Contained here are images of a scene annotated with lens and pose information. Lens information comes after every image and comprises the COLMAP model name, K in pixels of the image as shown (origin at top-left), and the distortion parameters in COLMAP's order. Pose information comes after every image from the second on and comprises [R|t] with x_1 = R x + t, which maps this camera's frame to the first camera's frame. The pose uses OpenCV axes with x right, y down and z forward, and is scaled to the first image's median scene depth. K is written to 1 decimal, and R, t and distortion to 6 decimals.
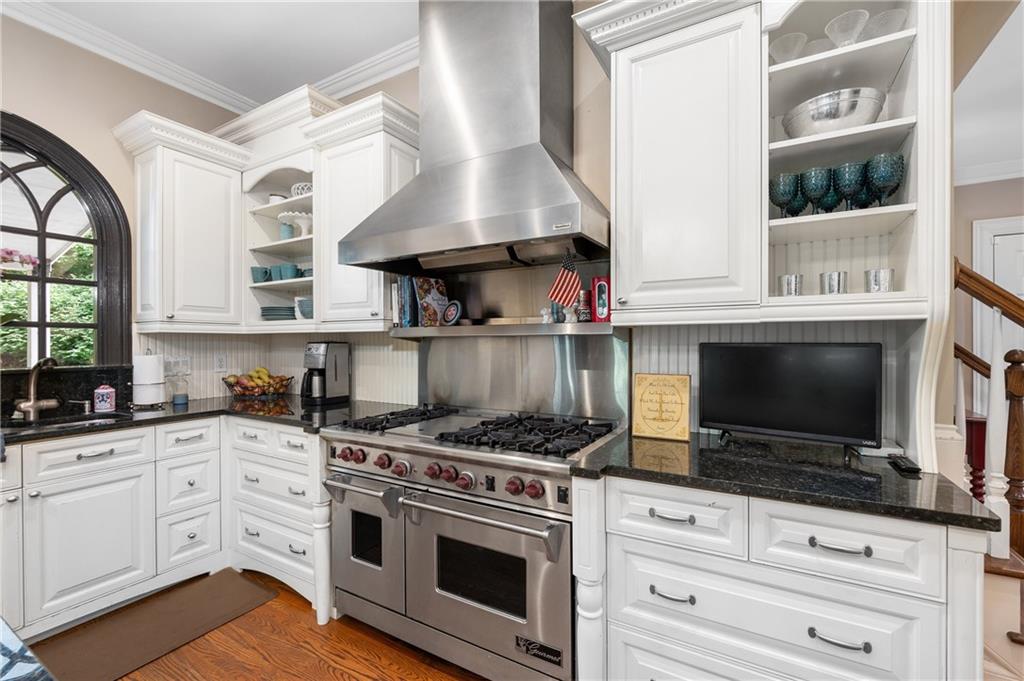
lens RADIAL K [[446.5, 0, 520.4], [0, 446.5, 342.2], [0, 0, 1]] dist [0.000893, 0.000101]
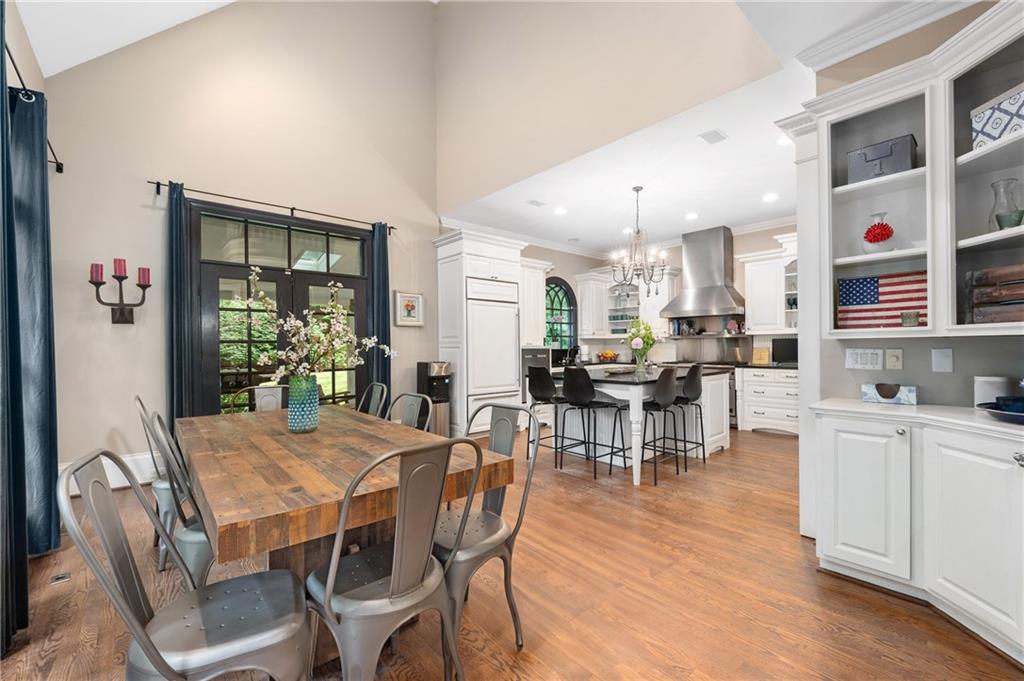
lens RADIAL K [[446.5, 0, 513.8], [0, 446.5, 346.4], [0, 0, 1]] dist [0.000893, 0.000101]
pose [[0.948449, -0.005331, -0.316884, -0.366929], [0.004571, 0.999985, -0.003144, 0.051394], [0.316896, 0.001533, 0.948459, -2.565870]]
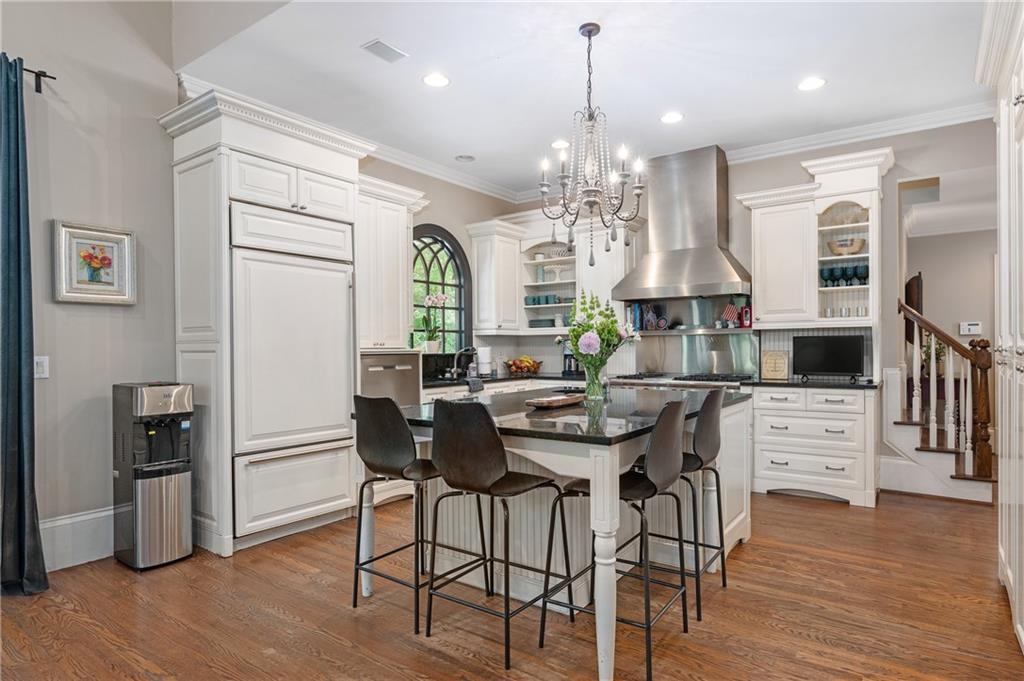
lens RADIAL K [[583.6, 0, 526.8], [0, 583.6, 353.7], [0, 0, 1]] dist [0.004600, 0.001119]
pose [[0.995493, -0.004407, -0.094734, -0.517482], [0.005102, 0.999962, 0.007095, 0.046972], [0.094699, -0.007546, 0.995477, -1.625331]]
